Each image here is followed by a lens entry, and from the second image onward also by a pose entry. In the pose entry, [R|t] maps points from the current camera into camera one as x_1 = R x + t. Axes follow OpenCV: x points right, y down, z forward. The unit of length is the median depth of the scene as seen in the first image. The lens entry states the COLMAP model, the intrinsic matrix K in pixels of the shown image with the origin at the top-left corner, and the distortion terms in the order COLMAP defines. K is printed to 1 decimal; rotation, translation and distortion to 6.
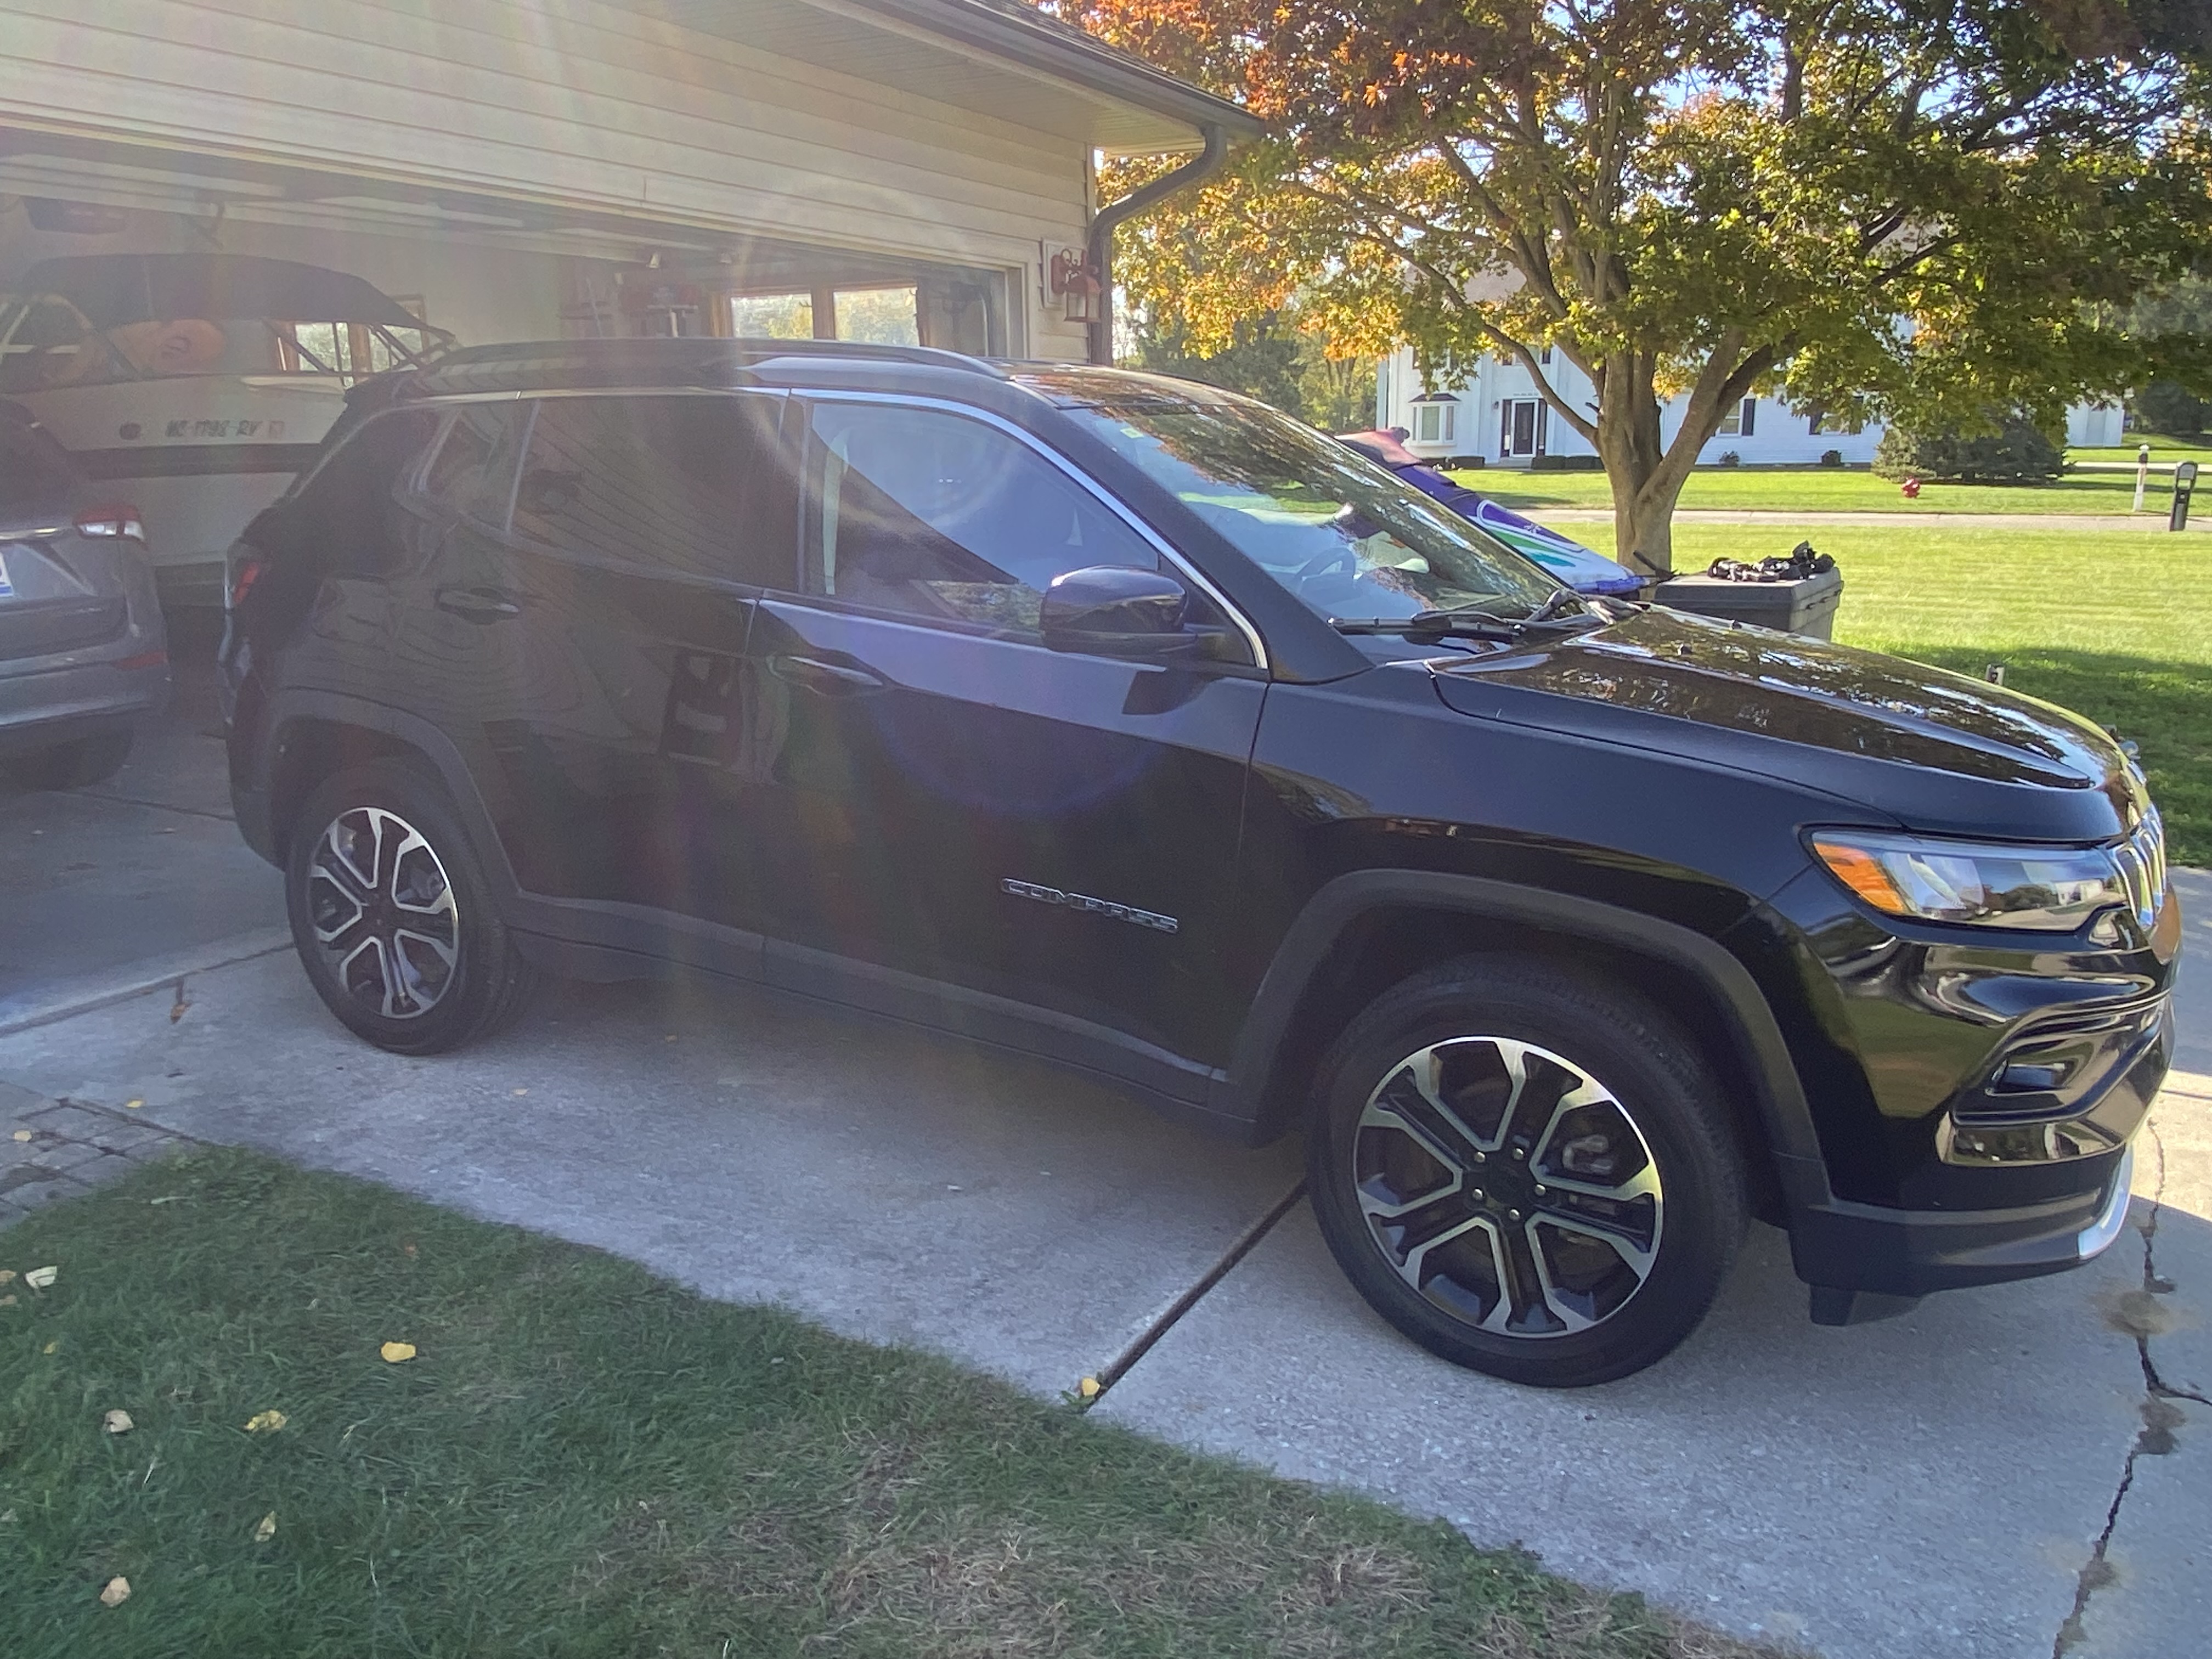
lens RADIAL K [[1743.2, 0, 1106.0], [0, 1743.2, 829.5], [0, 0, 1]] dist [0.123800, -0.165926]
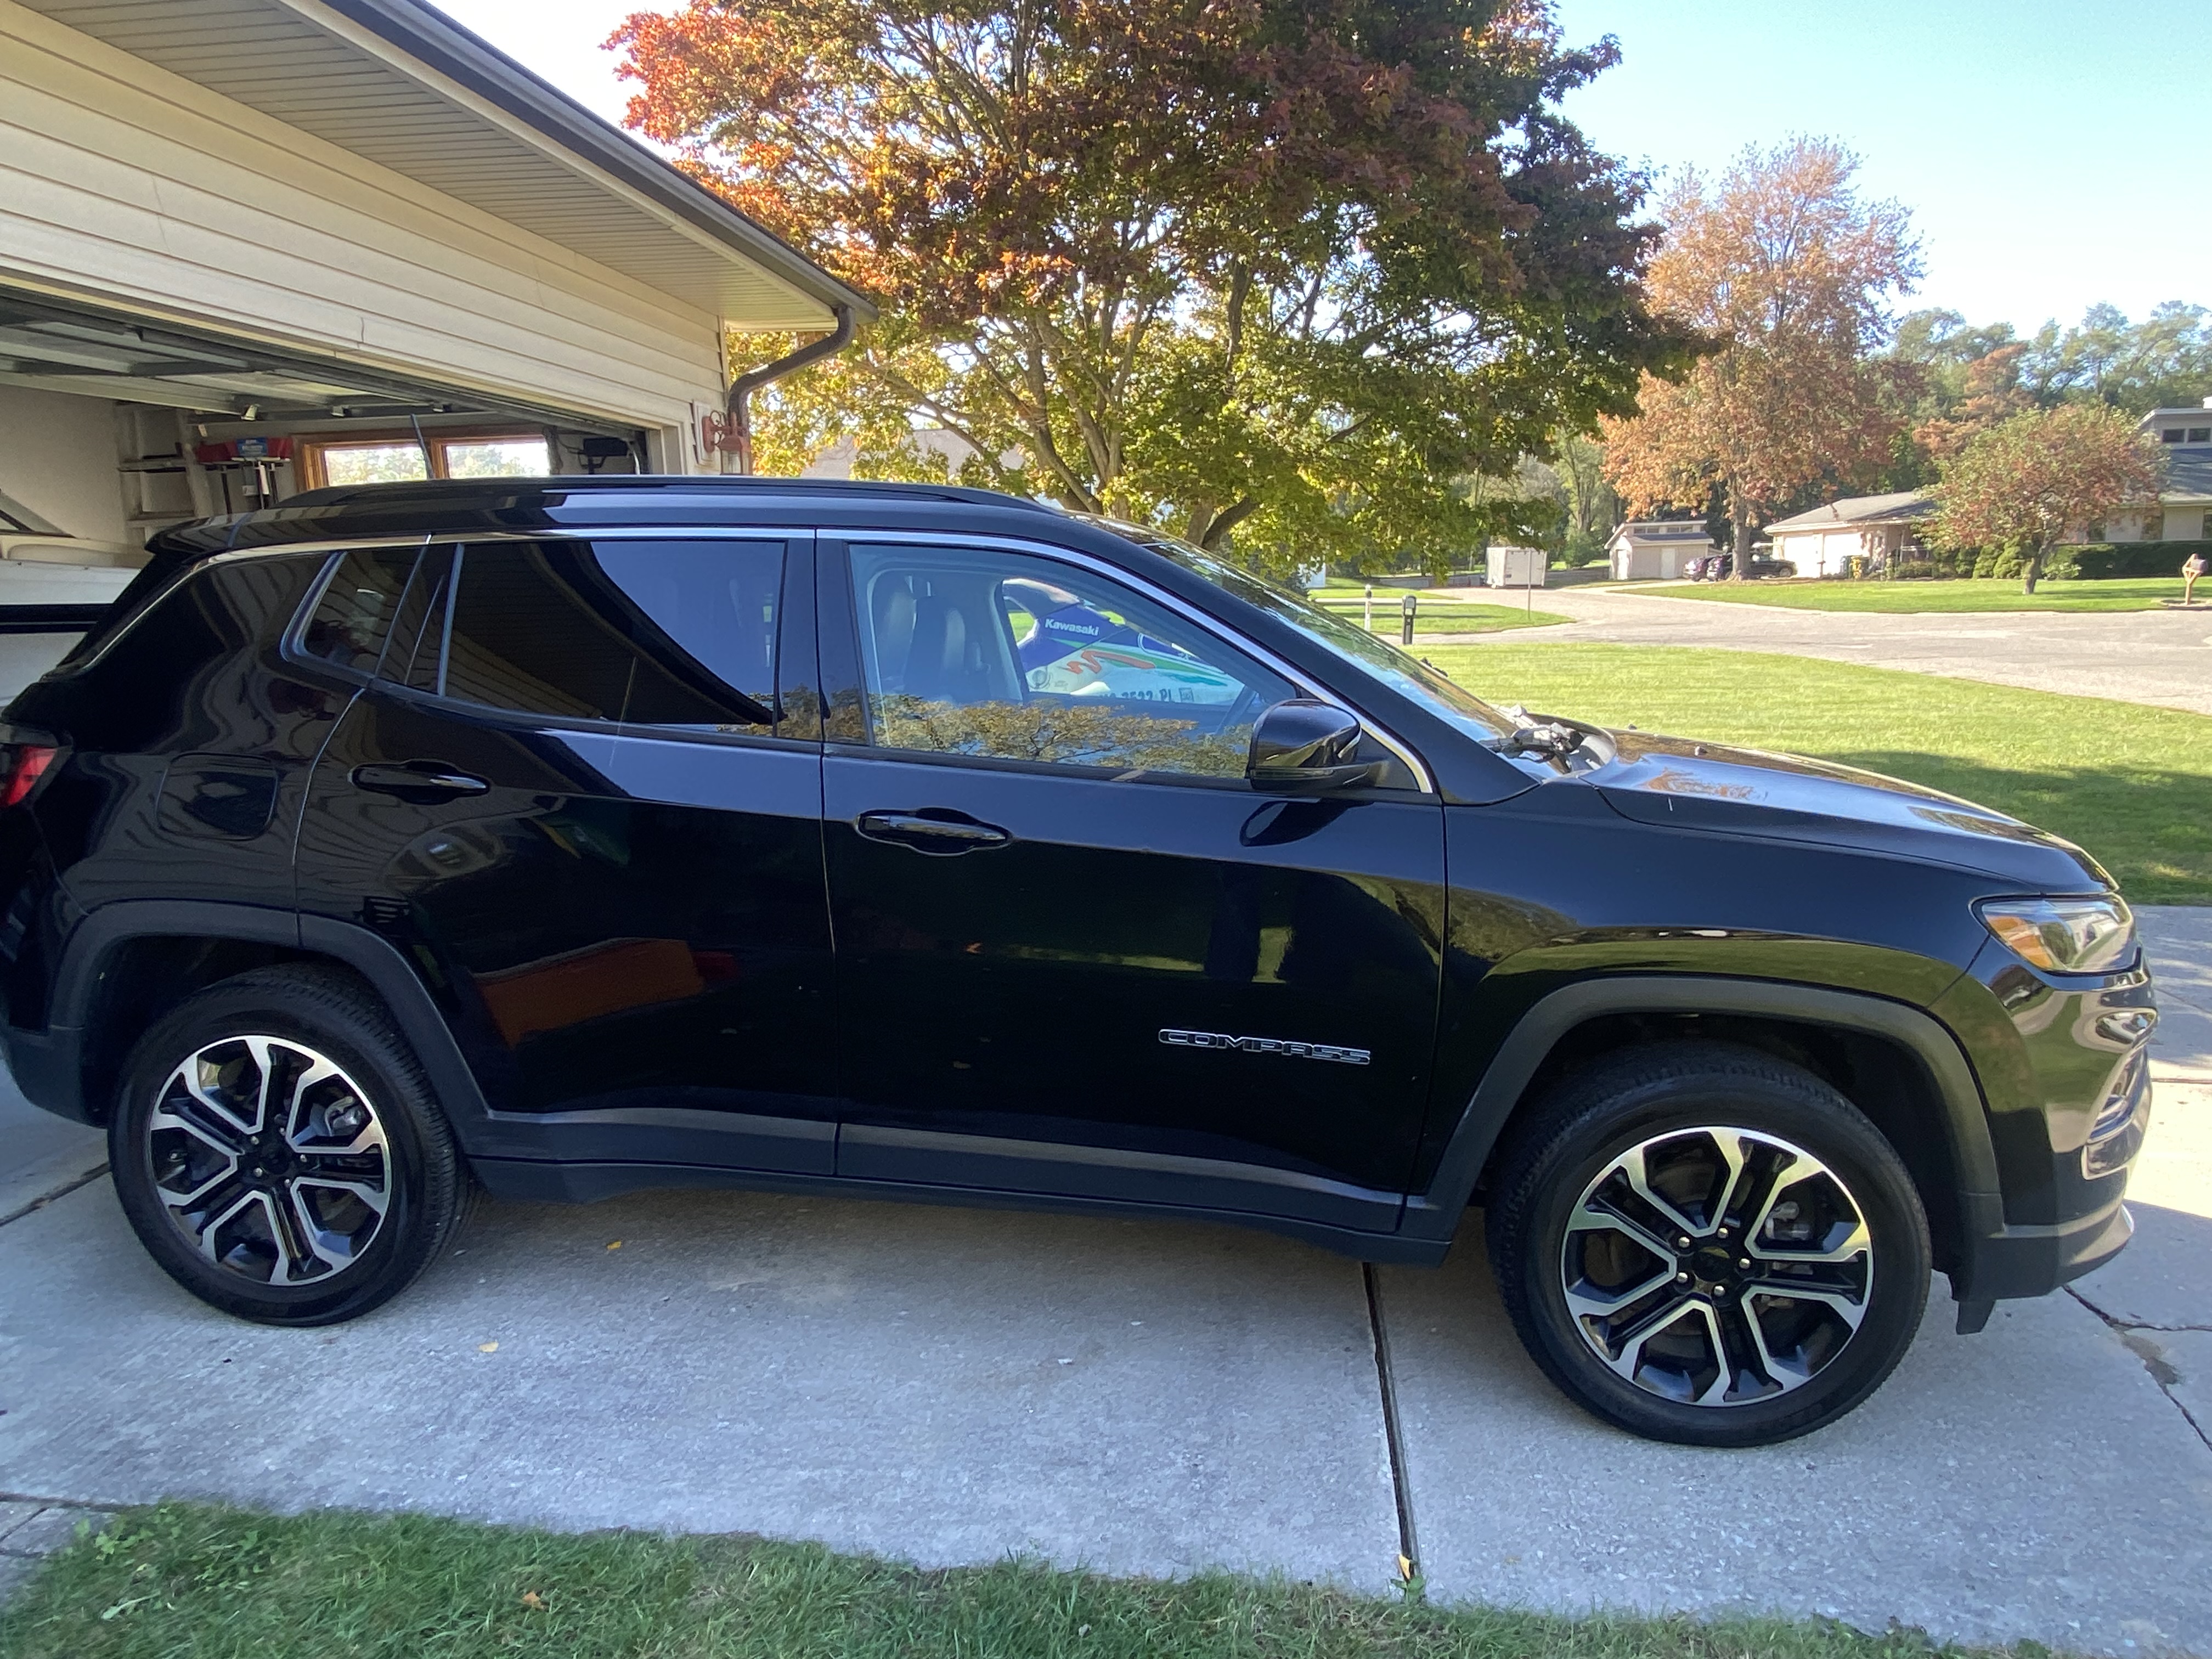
lens RADIAL K [[1428.0, 0, 1106.0], [0, 1428.0, 829.5], [0, 0, 1]] dist [0.053078, -0.053678]
pose [[0.923608, -0.080470, 0.374796, -0.323494], [0.099506, 0.994532, -0.031684, -0.051650], [-0.370197, 0.066558, 0.926566, 0.250065]]
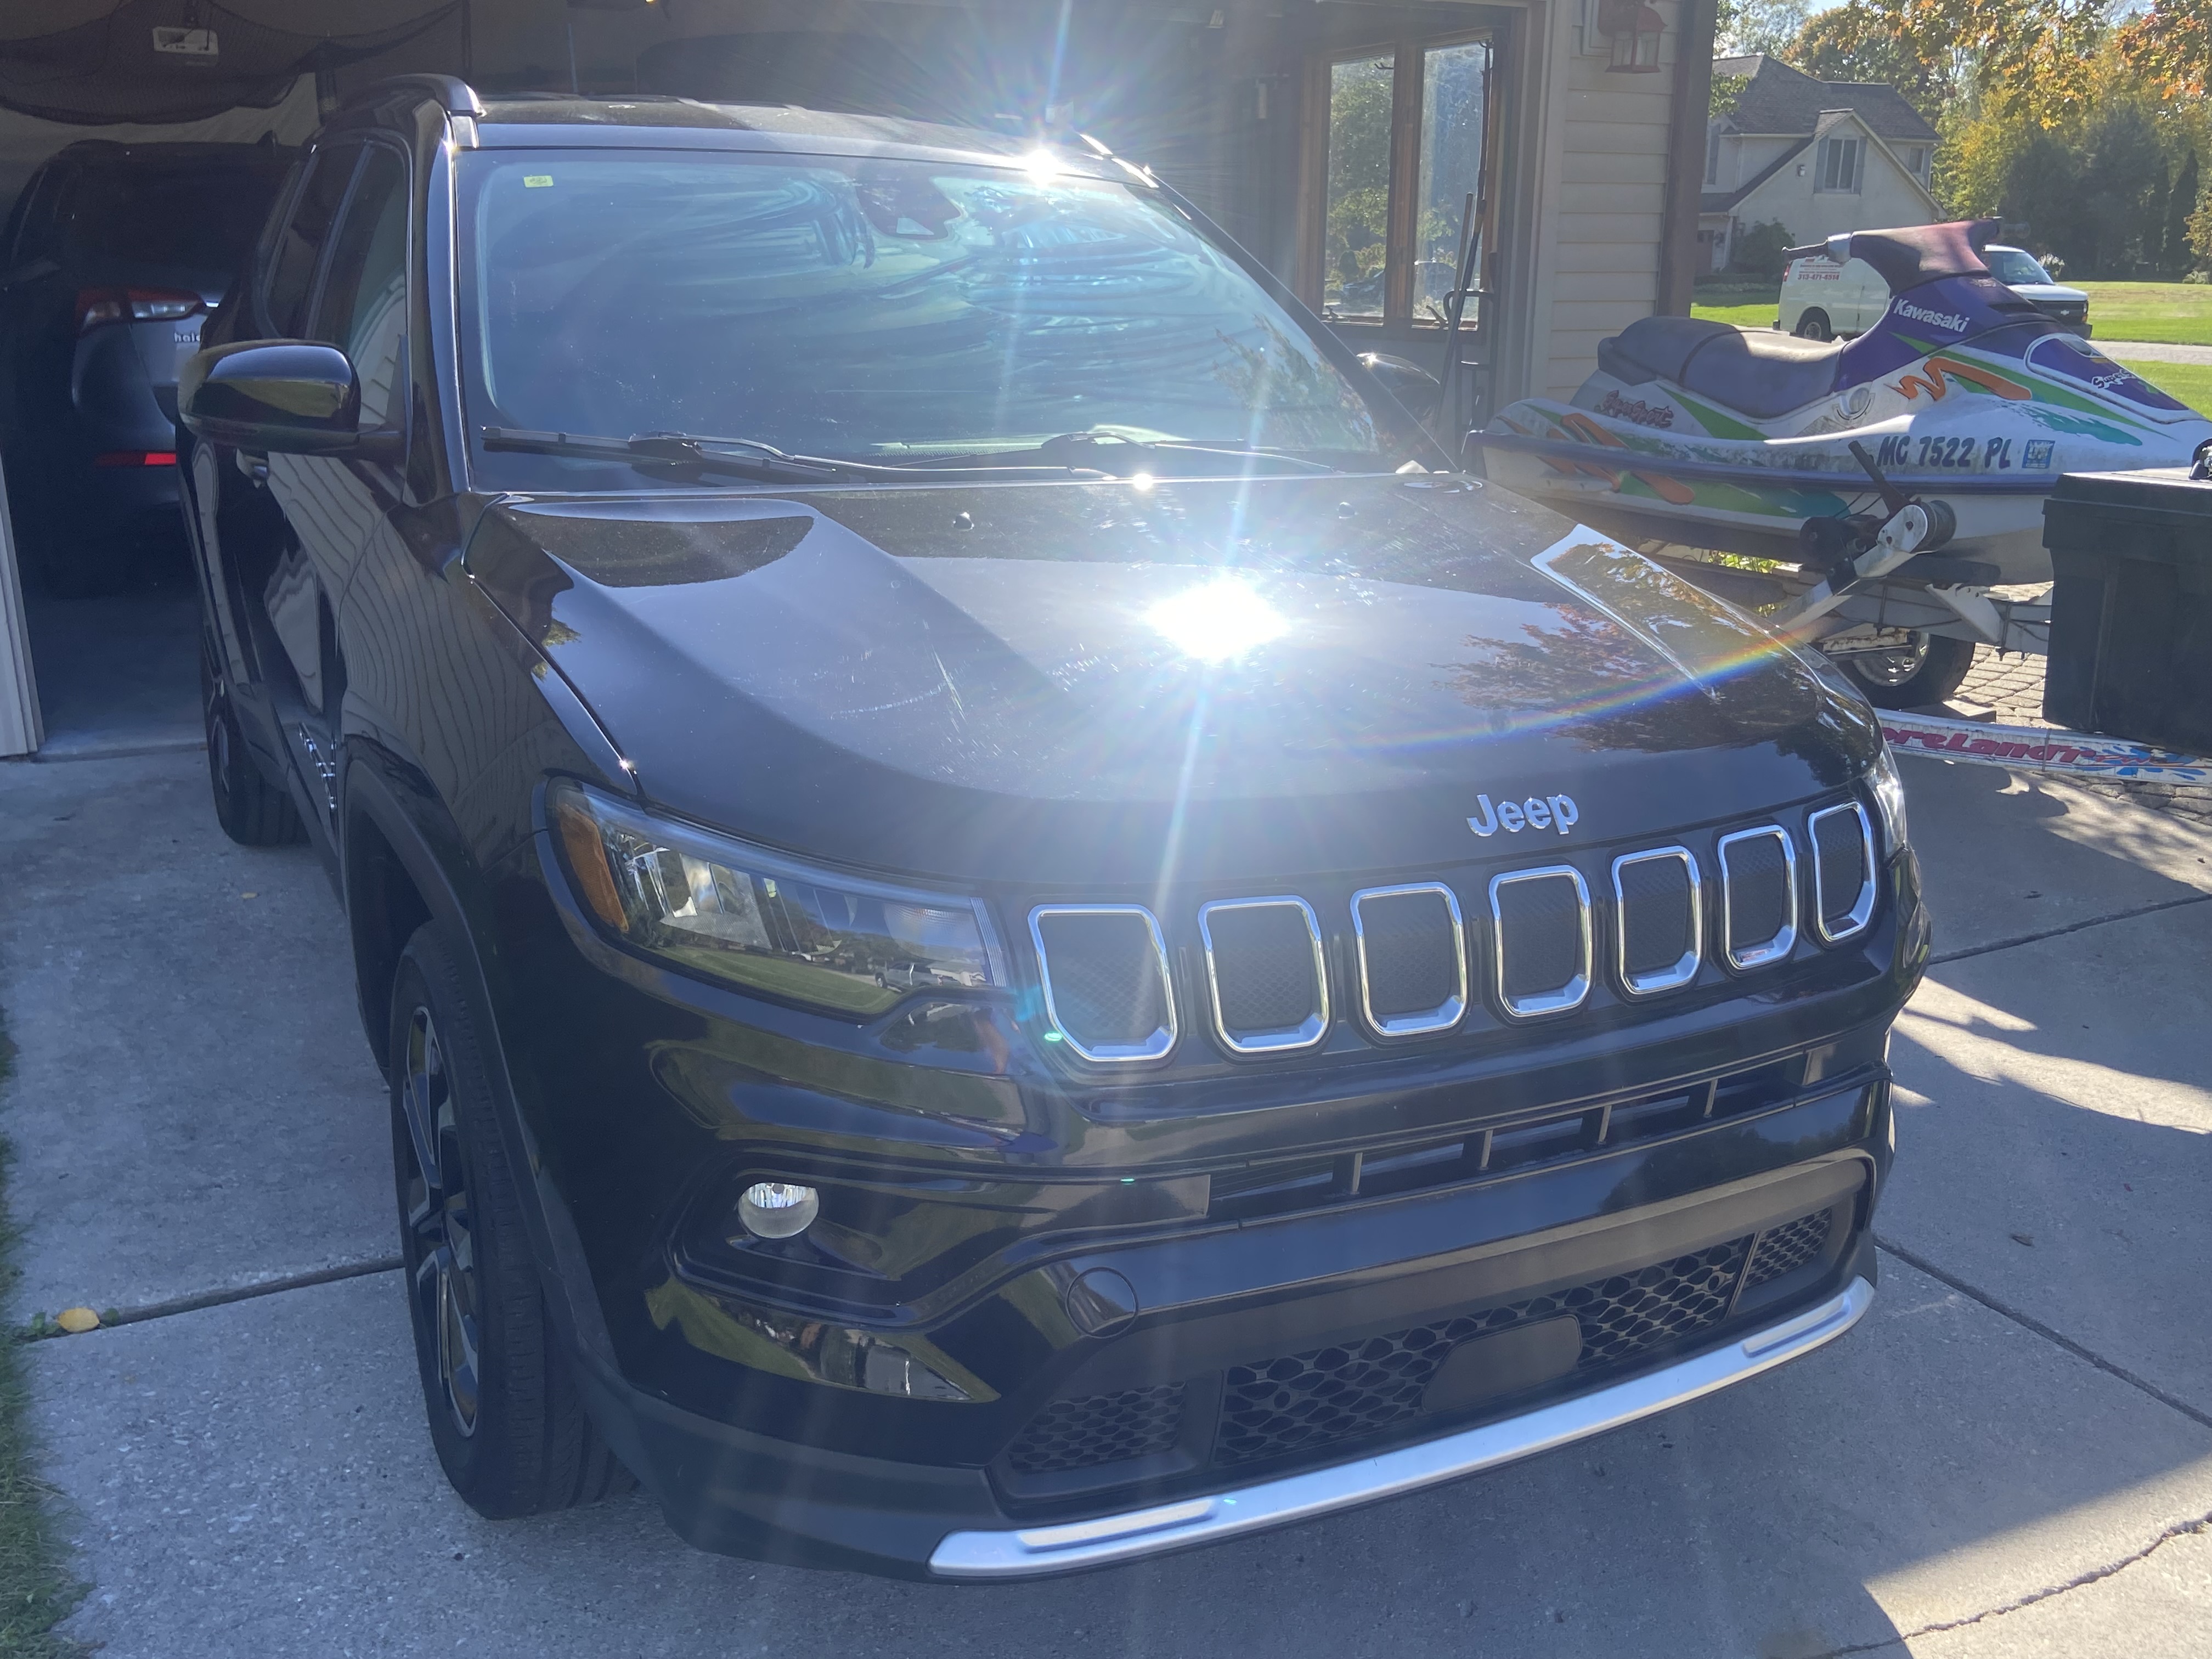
lens RADIAL K [[2000.1, 0, 1106.0], [0, 2000.1, 829.5], [0, 0, 1]] dist [0.139412, -0.208468]
pose [[0.815040, 0.167583, -0.554641, 0.740974], [-0.134834, 0.985837, 0.099730, -0.069465], [0.563498, -0.006499, 0.826092, 0.373194]]
